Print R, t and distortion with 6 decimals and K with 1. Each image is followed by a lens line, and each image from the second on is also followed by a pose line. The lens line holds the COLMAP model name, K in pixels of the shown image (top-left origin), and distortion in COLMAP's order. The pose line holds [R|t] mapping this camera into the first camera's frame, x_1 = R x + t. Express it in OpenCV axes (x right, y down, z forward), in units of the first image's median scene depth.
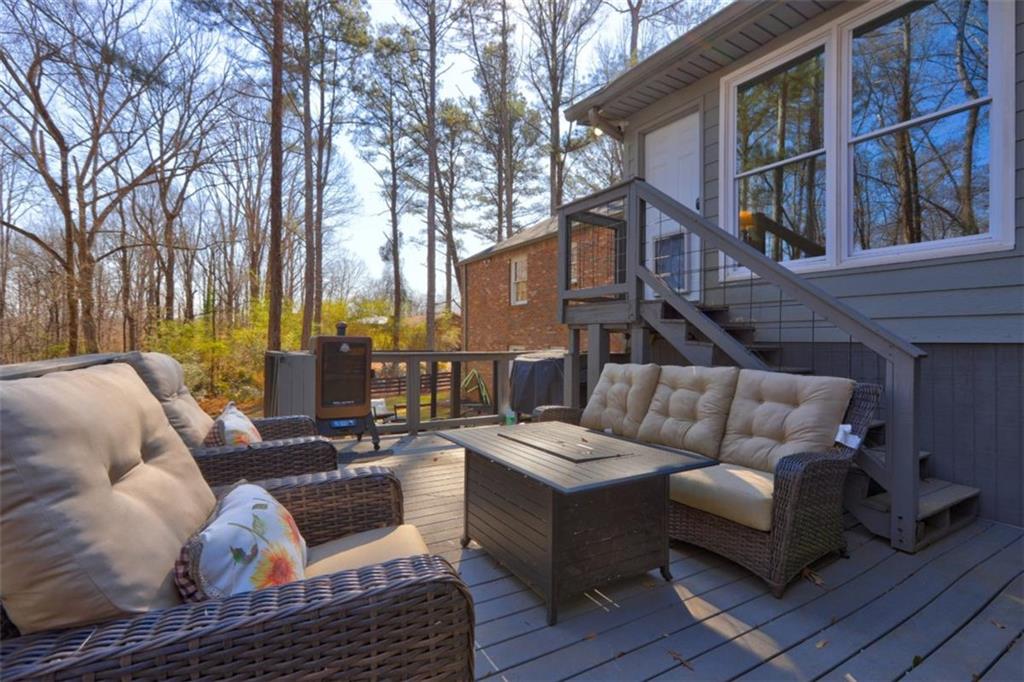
lens RADIAL K [[464.0, 0, 507.1], [0, 464.0, 342.3], [0, 0, 1]] dist [-0.002600, -0.000497]
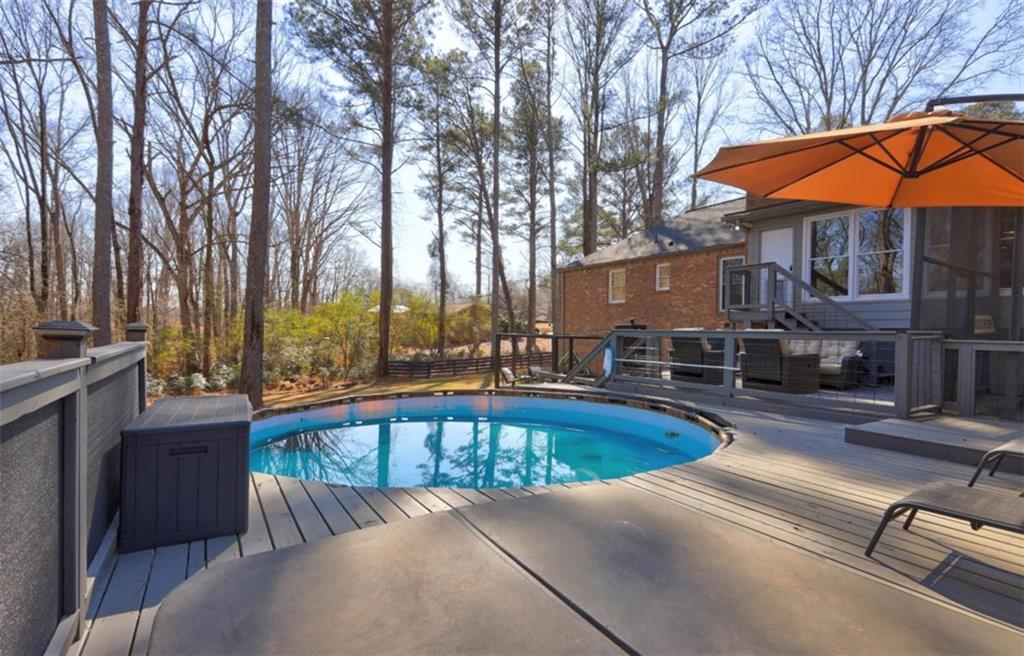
lens RADIAL K [[478.2, 0, 509.3], [0, 478.2, 332.2], [0, 0, 1]] dist [0.005530, 0.000041]
pose [[0.999299, 0.005292, 0.037073, -0.117686], [-0.005272, 0.999986, -0.000644, 0.003226], [-0.037075, 0.000448, 0.999312, -0.145386]]
